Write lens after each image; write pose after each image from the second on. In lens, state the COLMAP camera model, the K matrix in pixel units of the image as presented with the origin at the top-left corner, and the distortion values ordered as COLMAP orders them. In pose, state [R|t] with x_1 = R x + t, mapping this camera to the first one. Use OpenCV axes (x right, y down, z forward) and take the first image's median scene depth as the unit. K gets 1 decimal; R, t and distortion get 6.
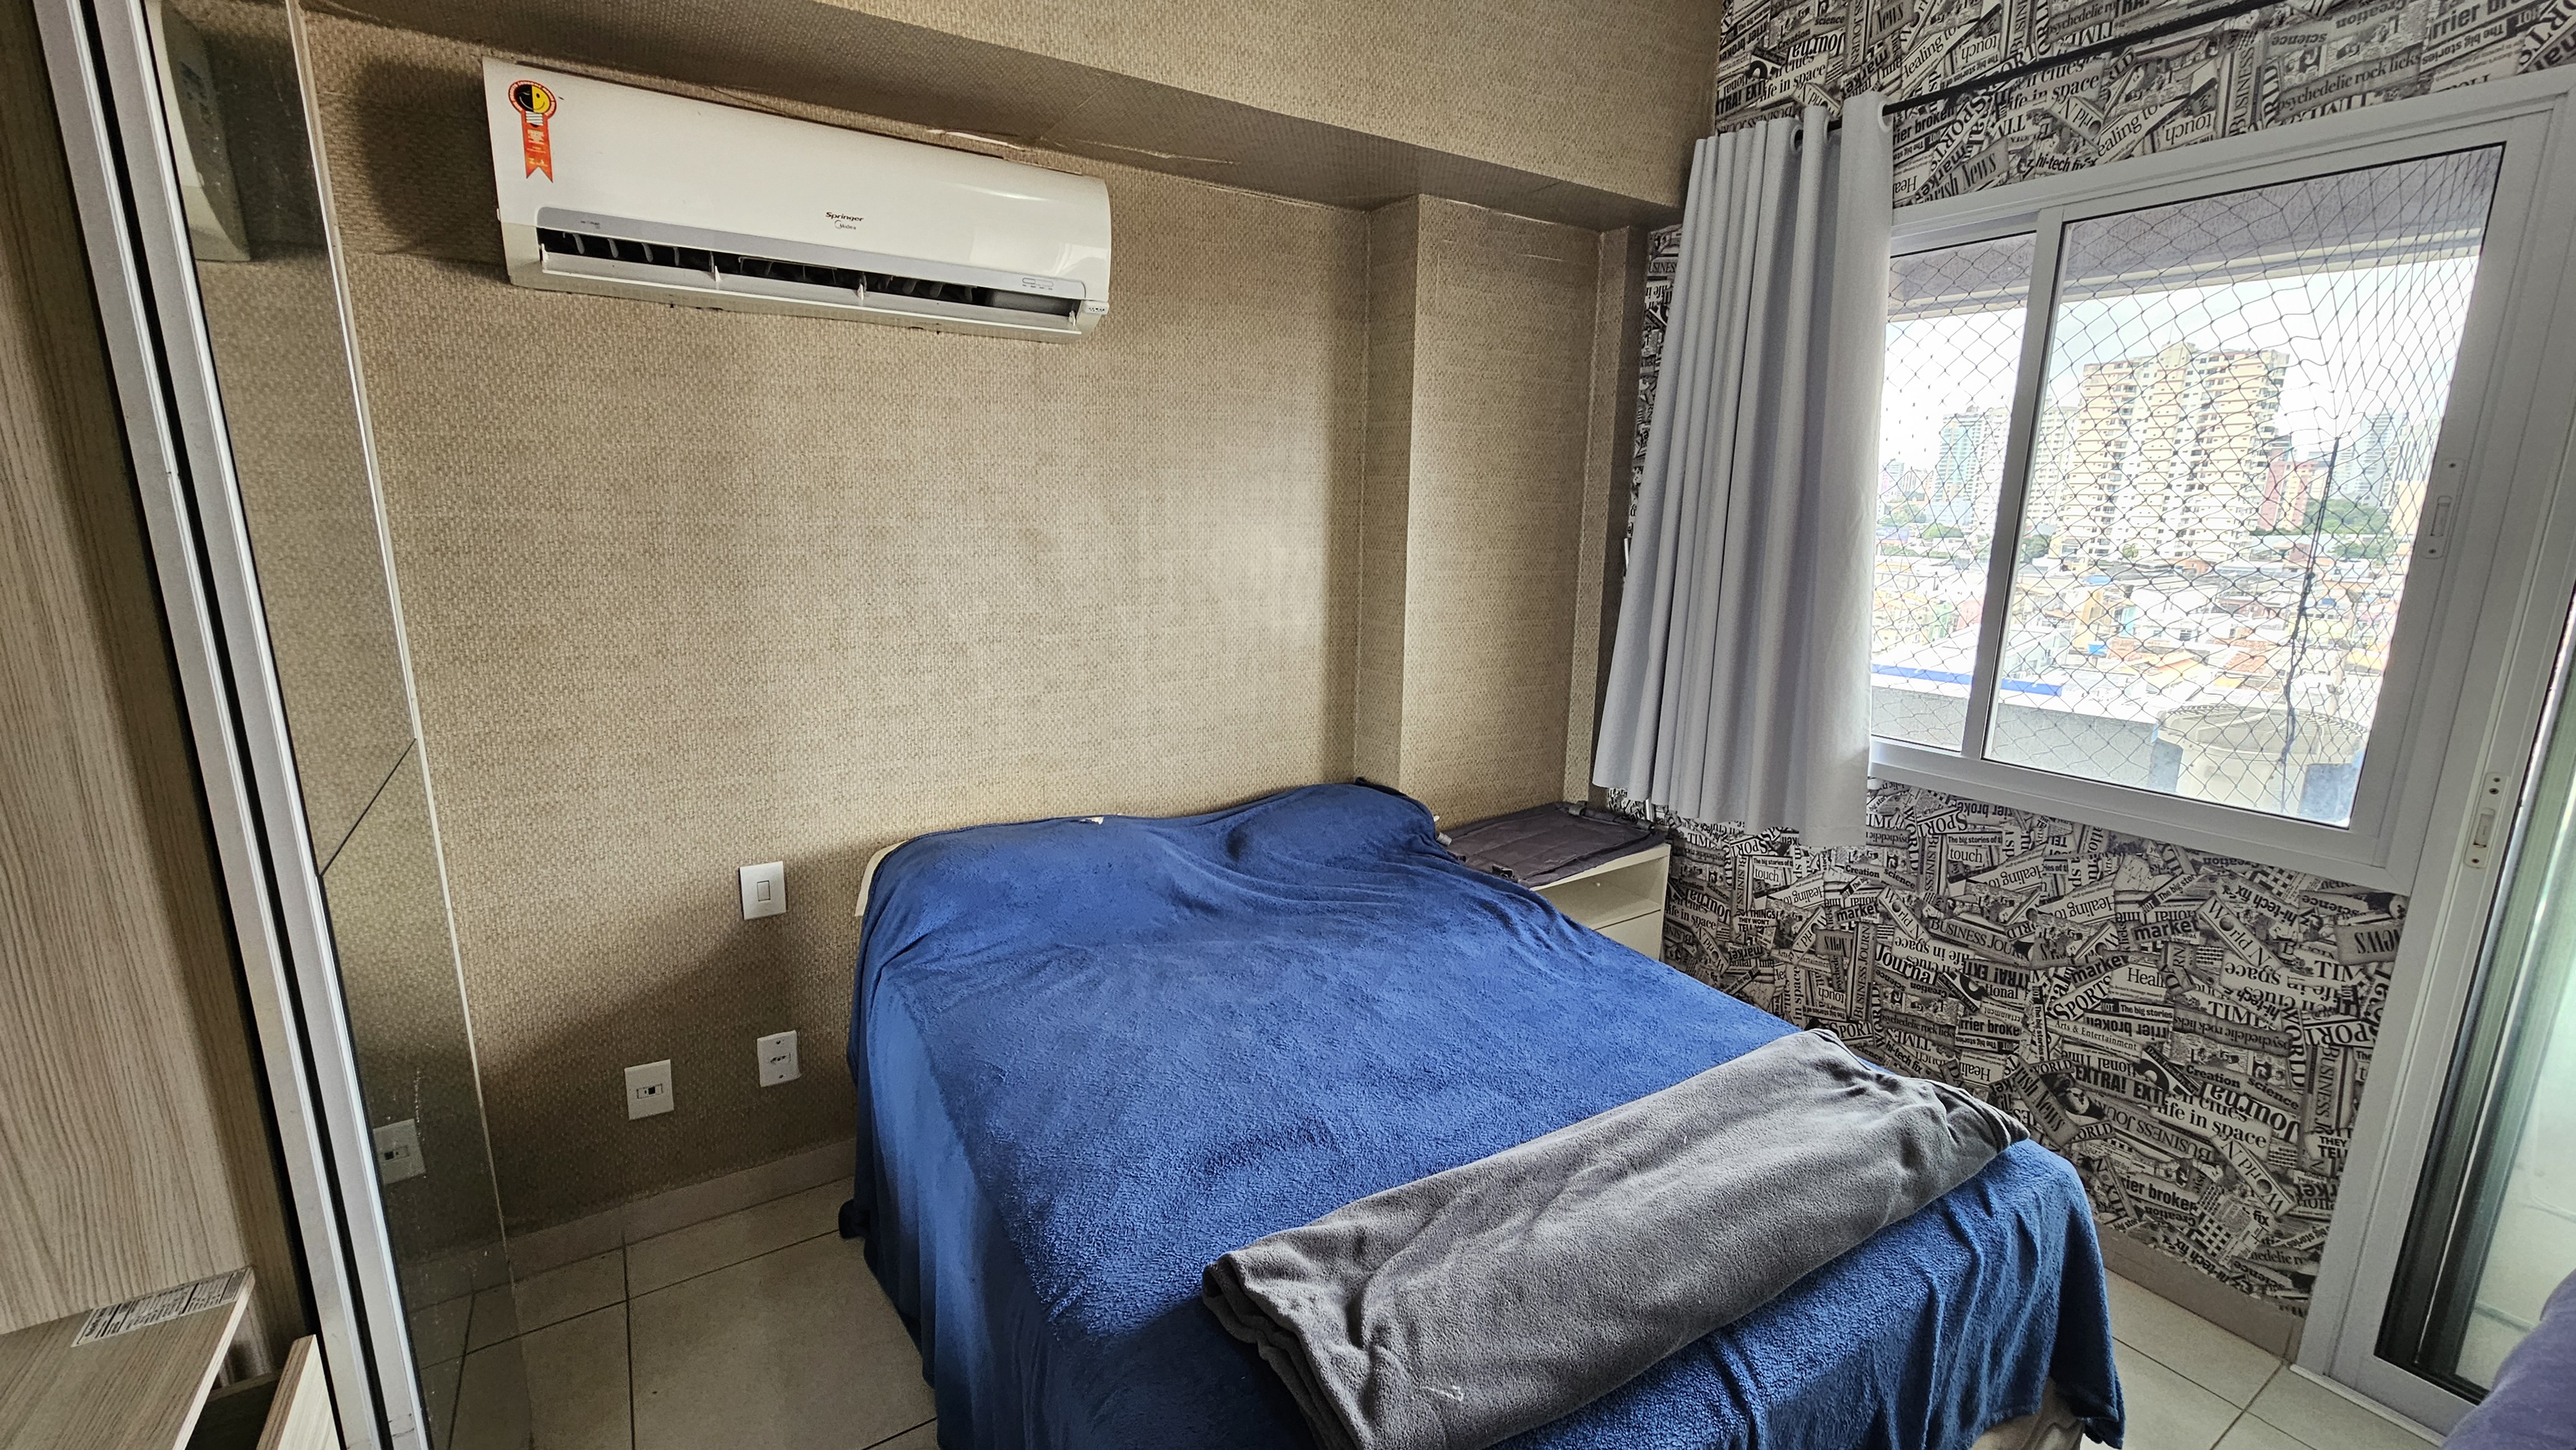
lens RADIAL K [[1058.8, 0, 1281.5], [0, 1058.8, 726.4], [0, 0, 1]] dist [-0.005000, 0.000980]
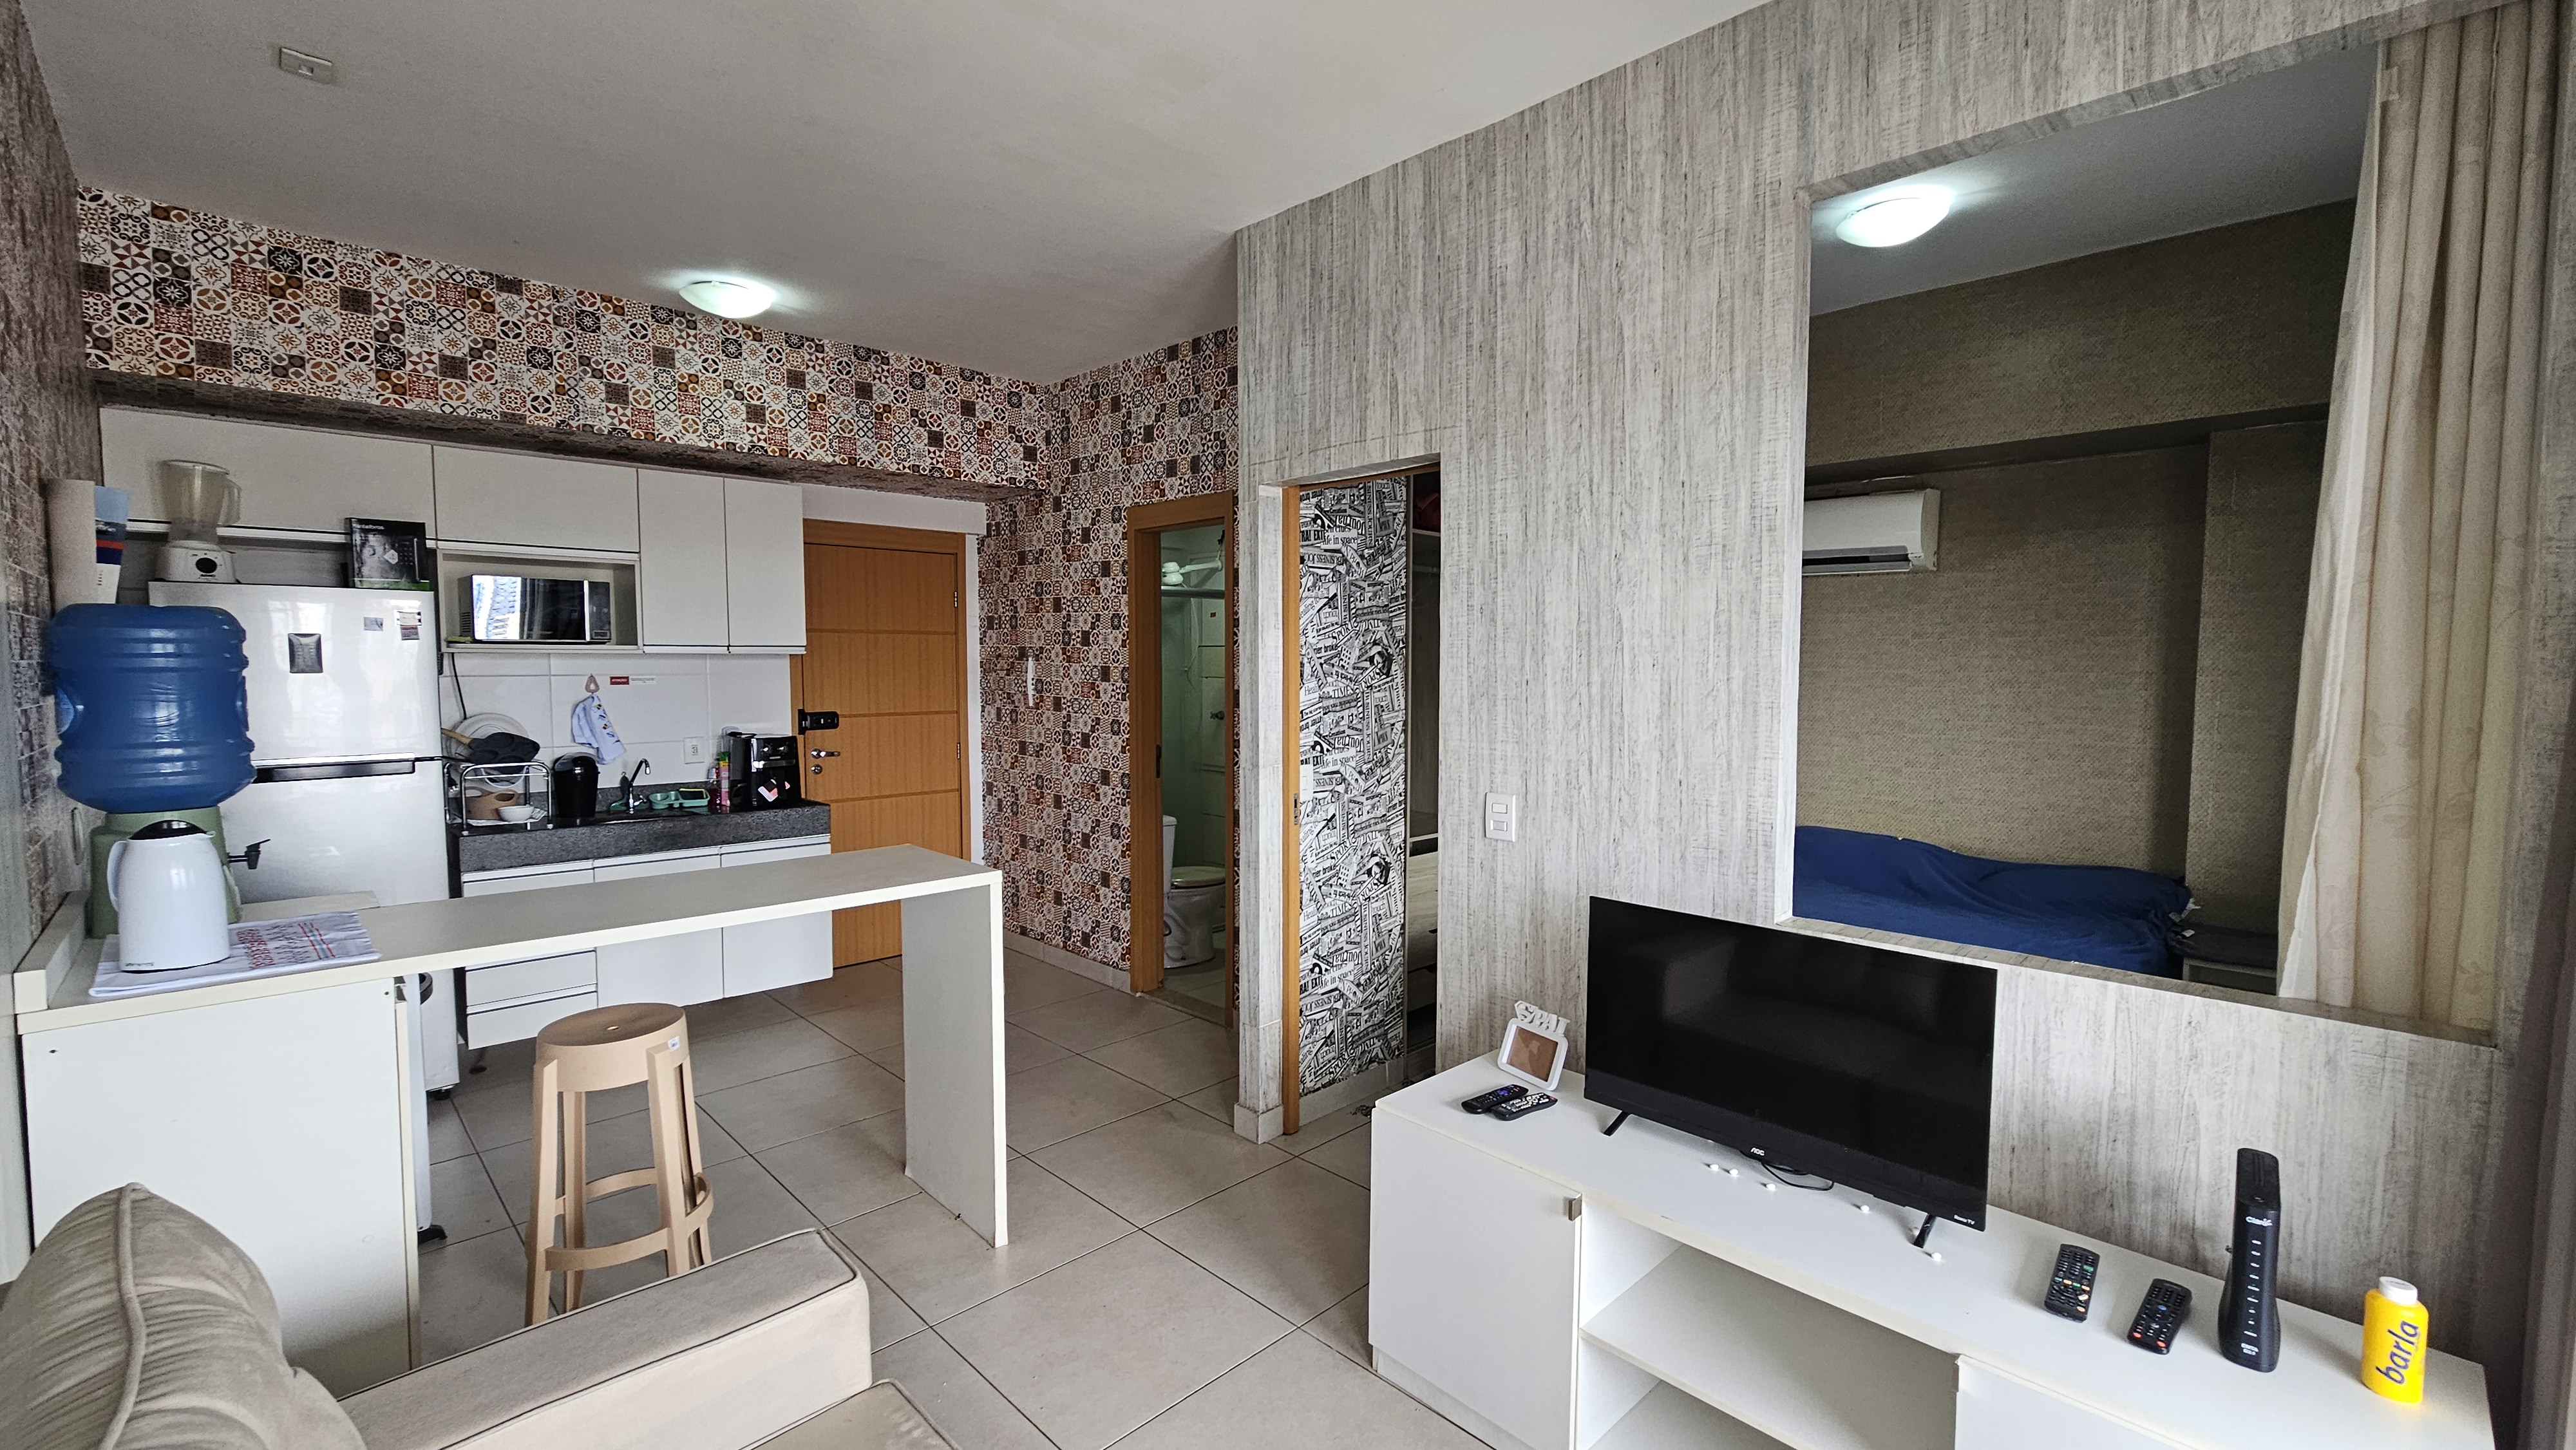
lens RADIAL K [[1058.8, 0, 1295.1], [0, 1058.8, 724.2], [0, 0, 1]] dist [-0.005000, 0.000980]
pose [[0.217120, 0.047037, -0.975011, 0.962244], [-0.200109, 0.979770, 0.002705, 0.073861], [0.955414, 0.194521, 0.222140, -0.274185]]
